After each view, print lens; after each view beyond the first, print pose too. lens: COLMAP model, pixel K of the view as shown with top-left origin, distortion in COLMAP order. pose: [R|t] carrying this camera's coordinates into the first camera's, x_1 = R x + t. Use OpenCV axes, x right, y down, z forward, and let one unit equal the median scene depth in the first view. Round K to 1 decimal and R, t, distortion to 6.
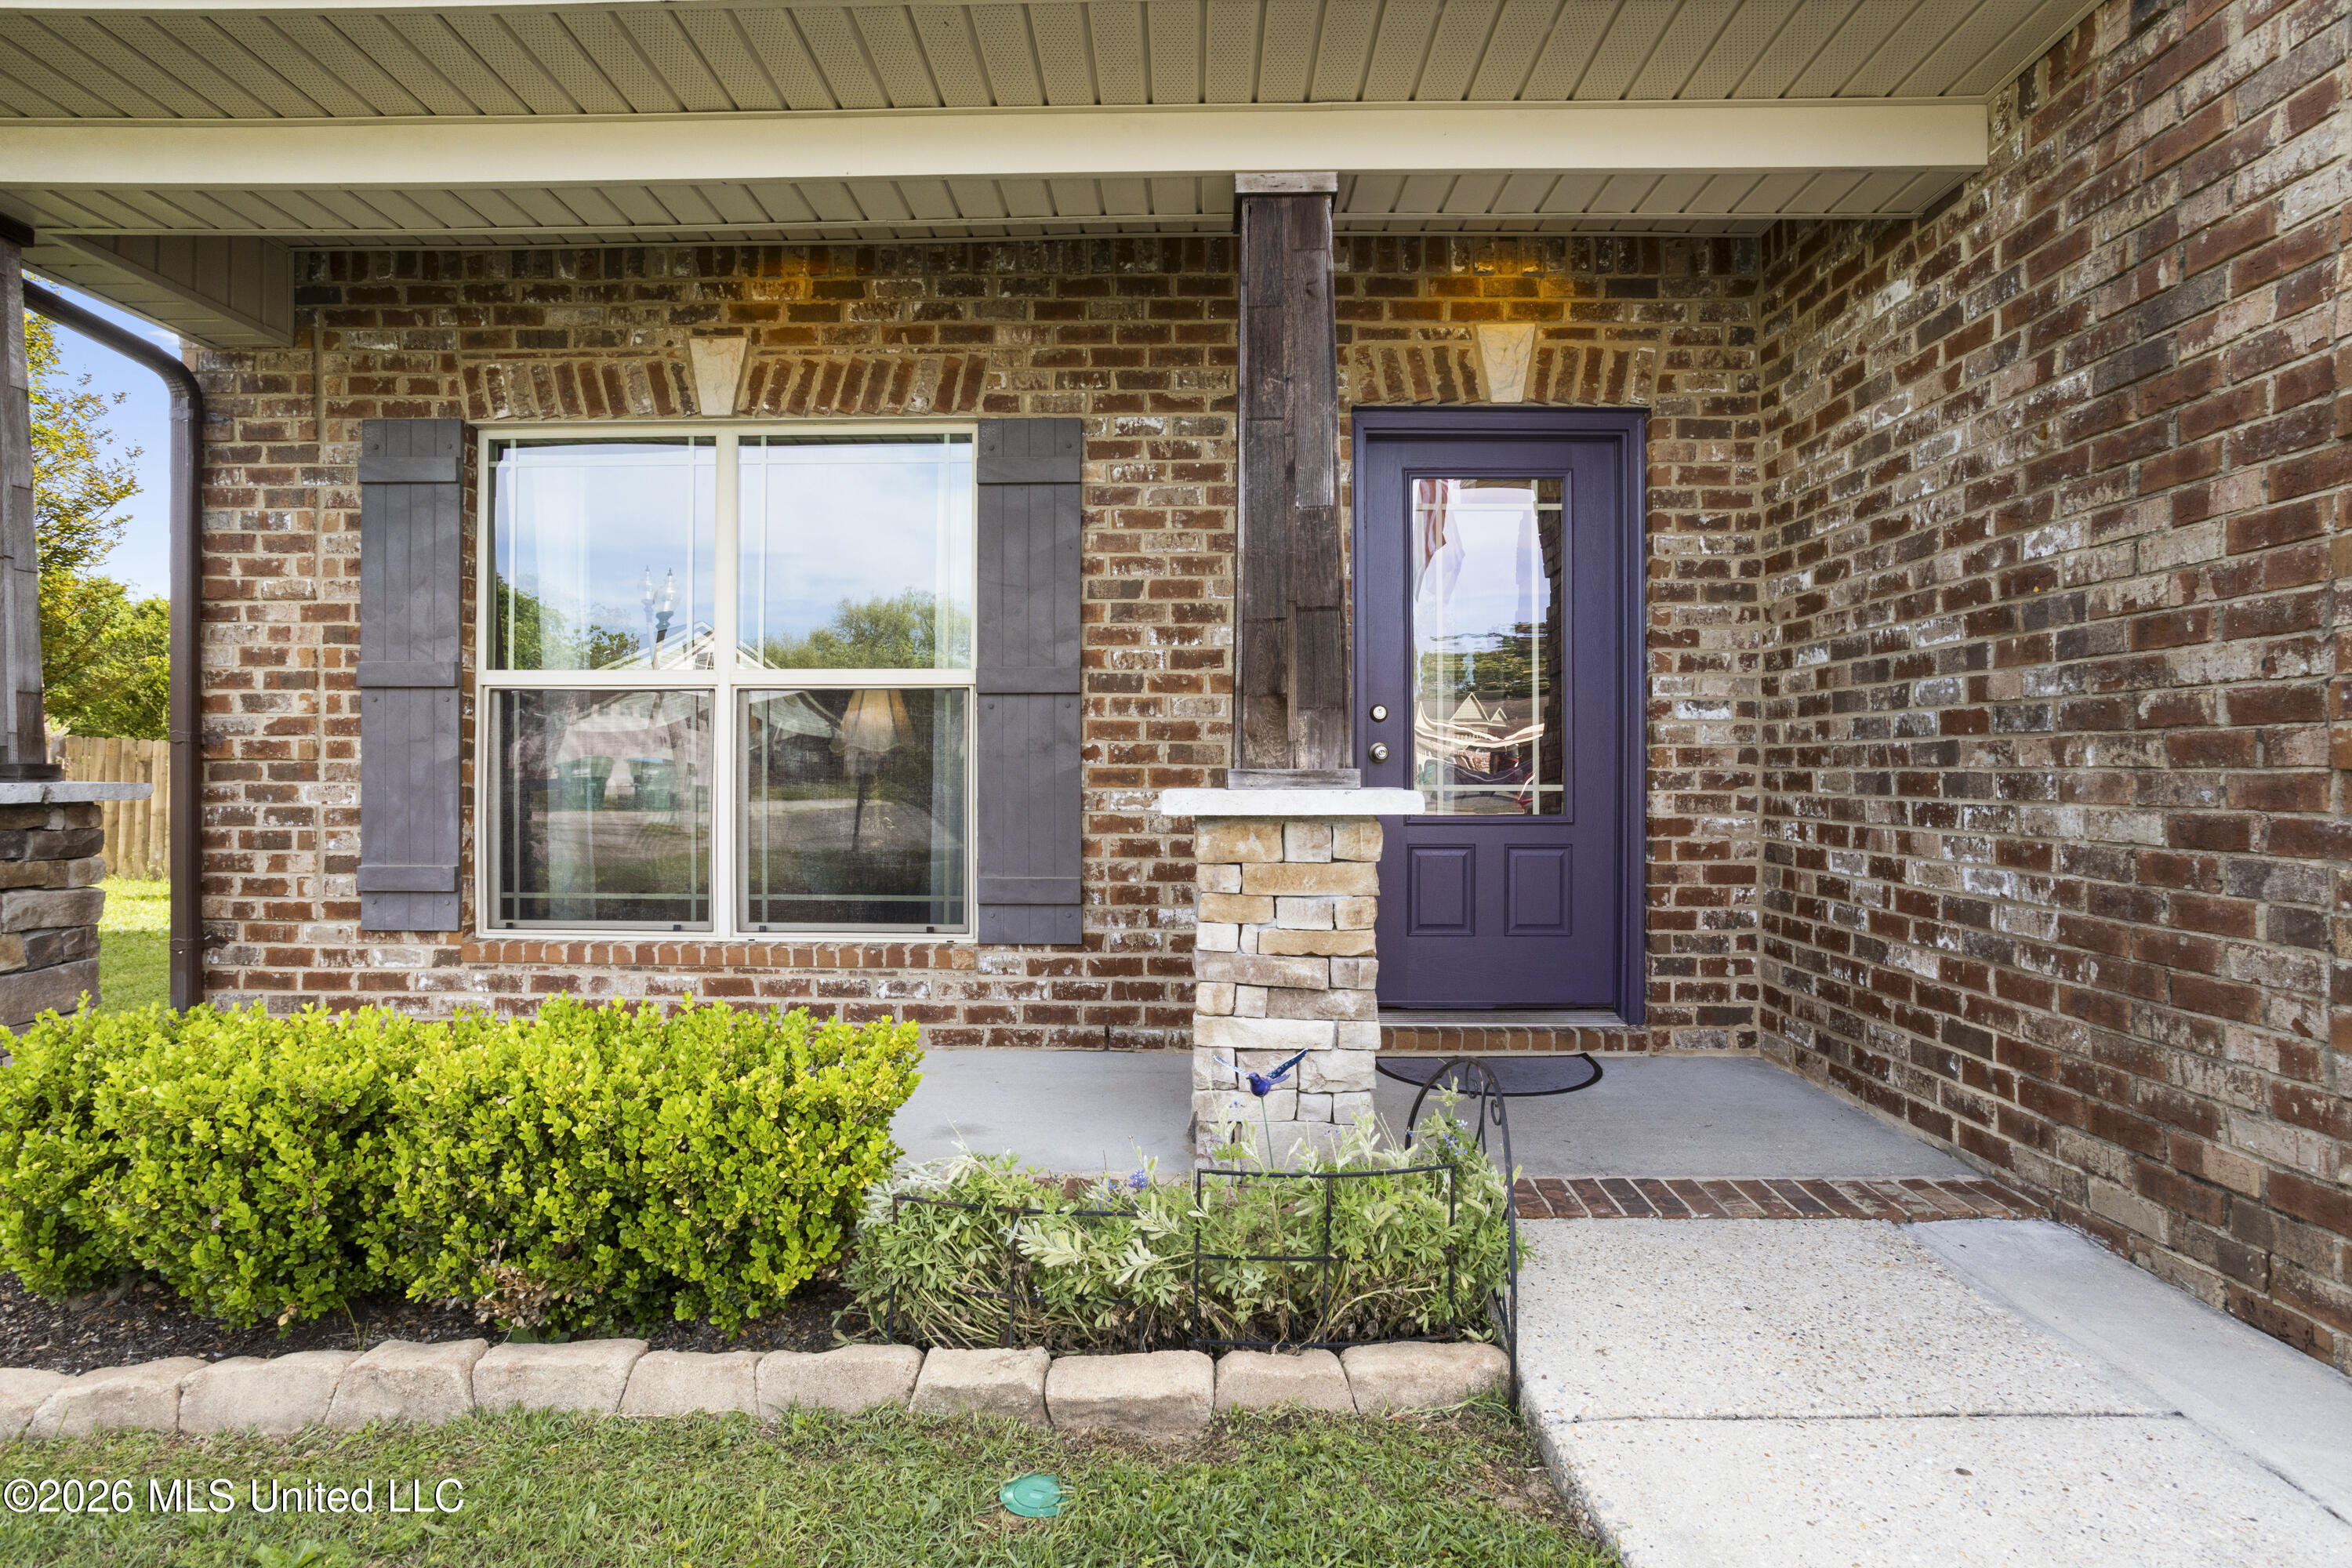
lens RADIAL K [[1128.6, 0, 1169.3], [0, 1128.6, 769.8], [0, 0, 1]] dist [-0.057613, 0.035267]
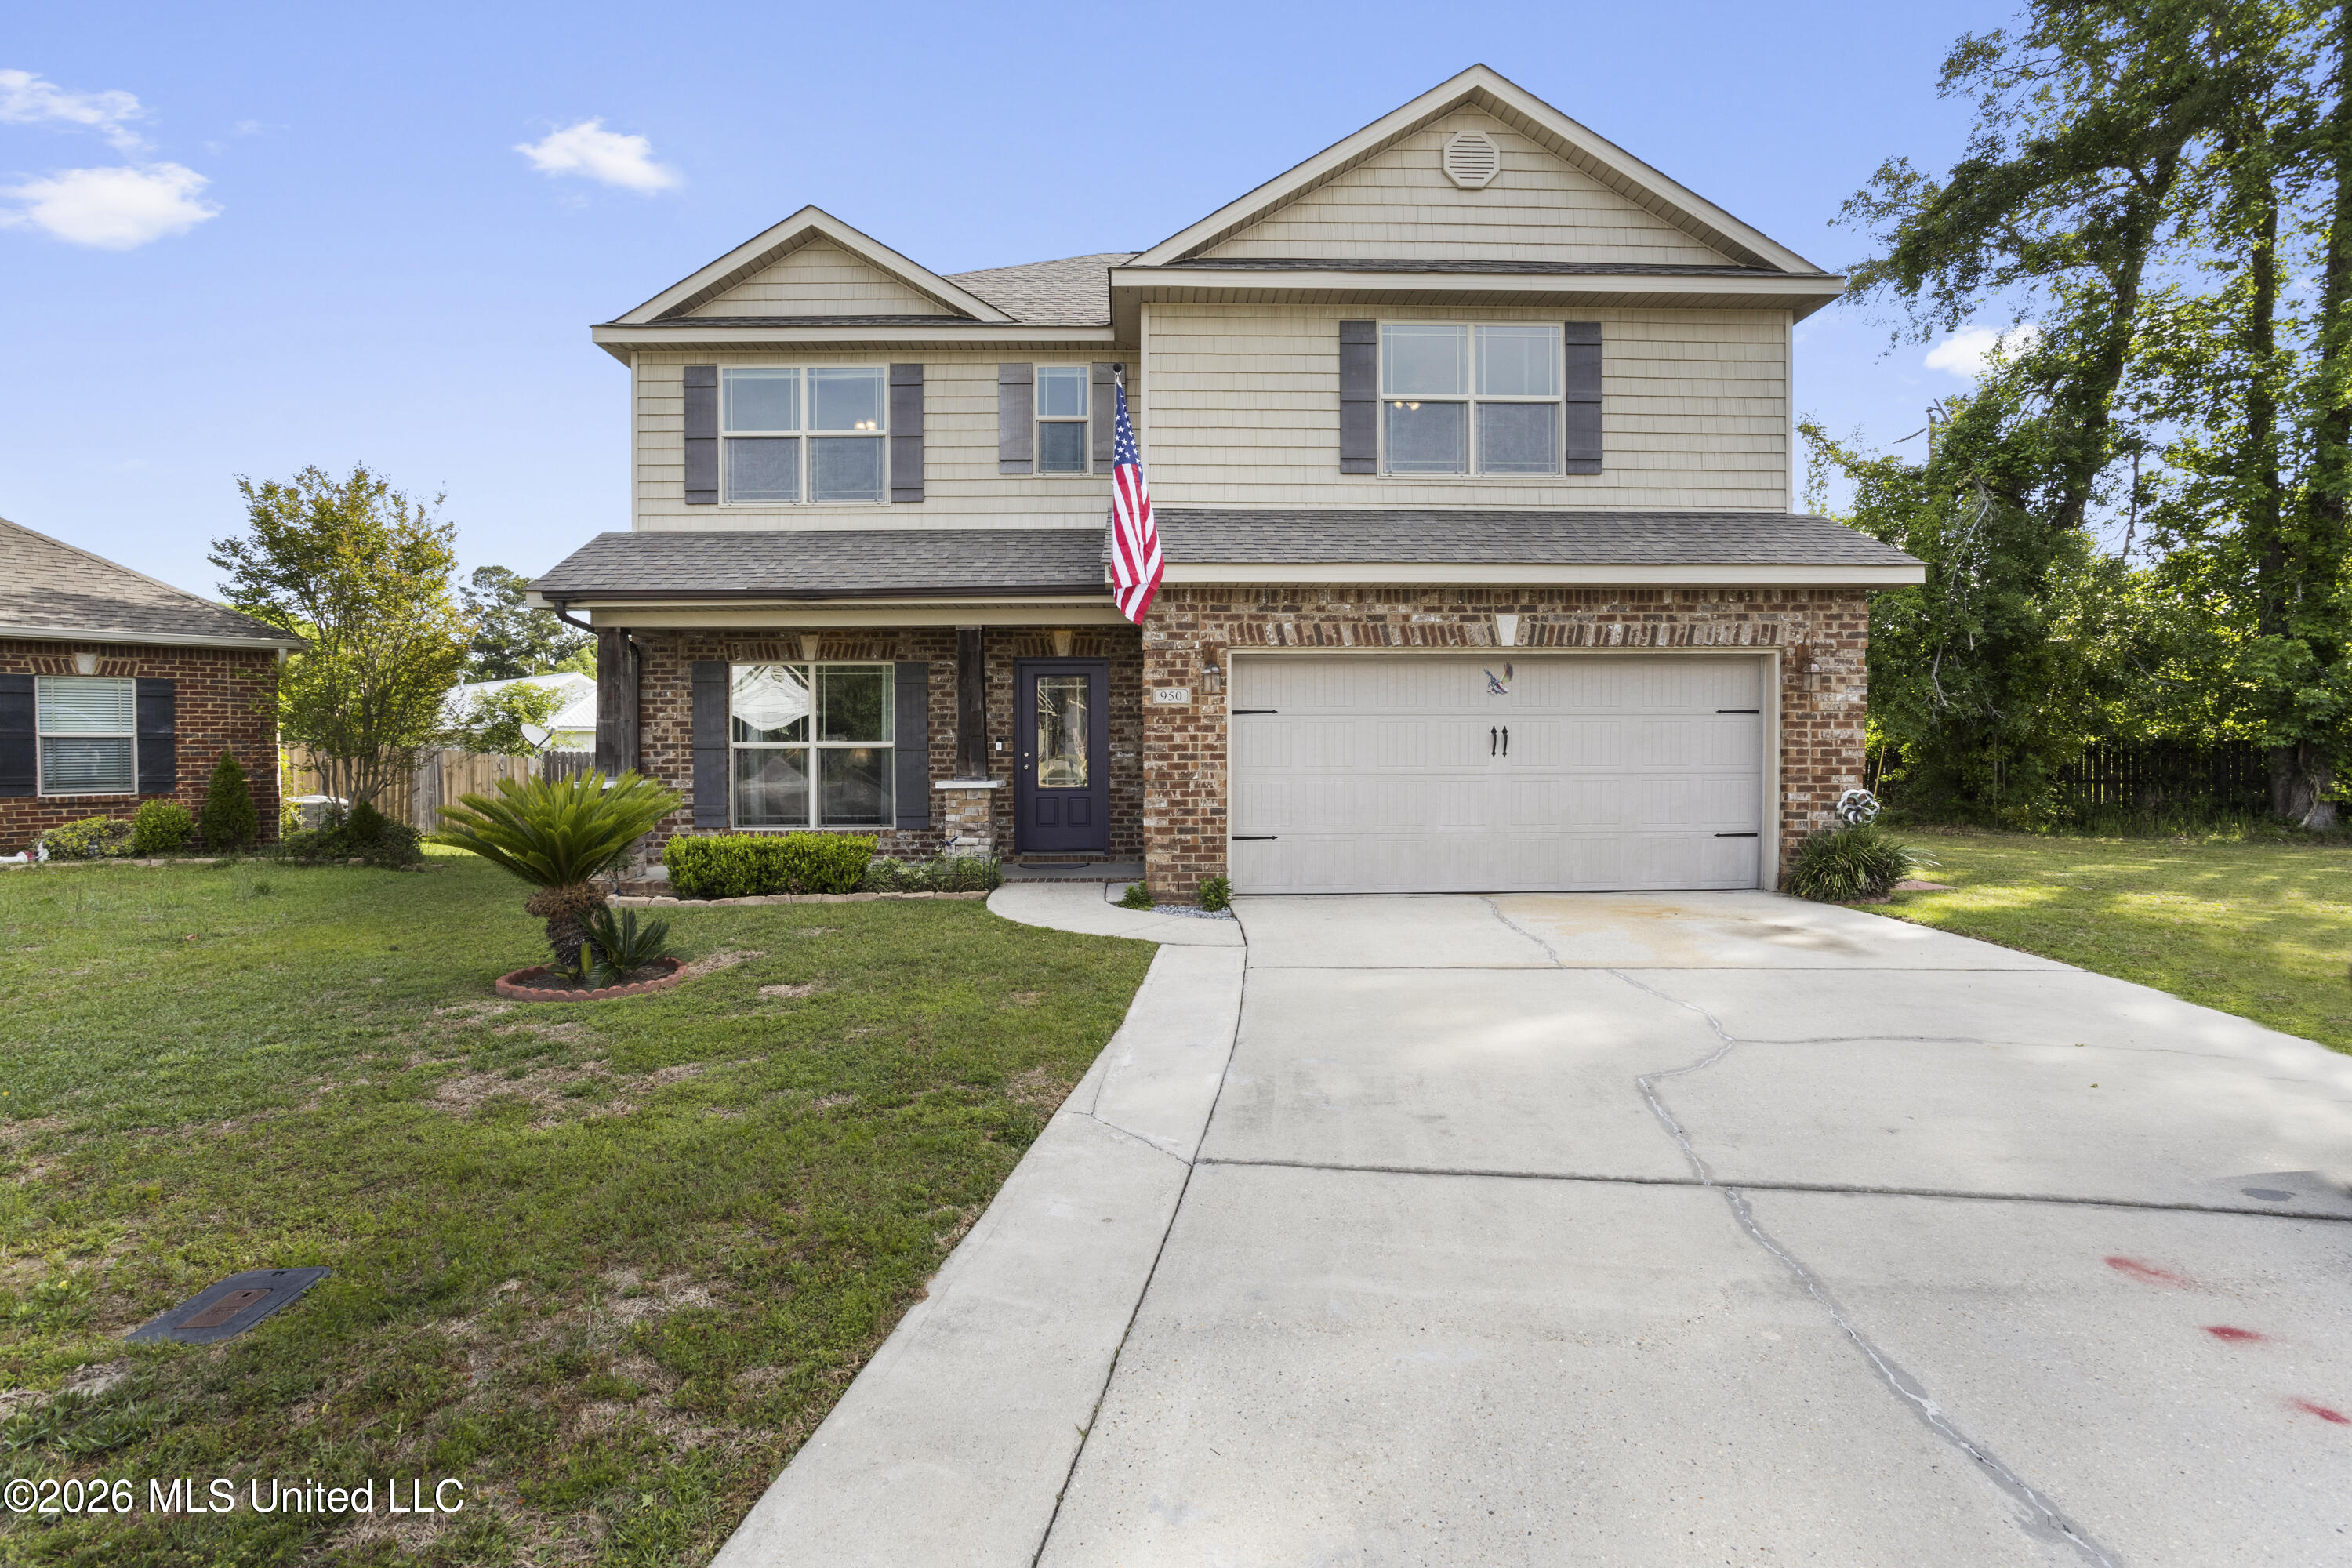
lens RADIAL K [[1128.6, 0, 1169.3], [0, 1128.6, 769.8], [0, 0, 1]] dist [-0.057613, 0.035267]
pose [[0.999291, -0.006396, 0.037114, 0.477012], [0.005512, 0.999700, 0.023876, -0.082970], [-0.037255, -0.023654, 0.999026, -2.166172]]
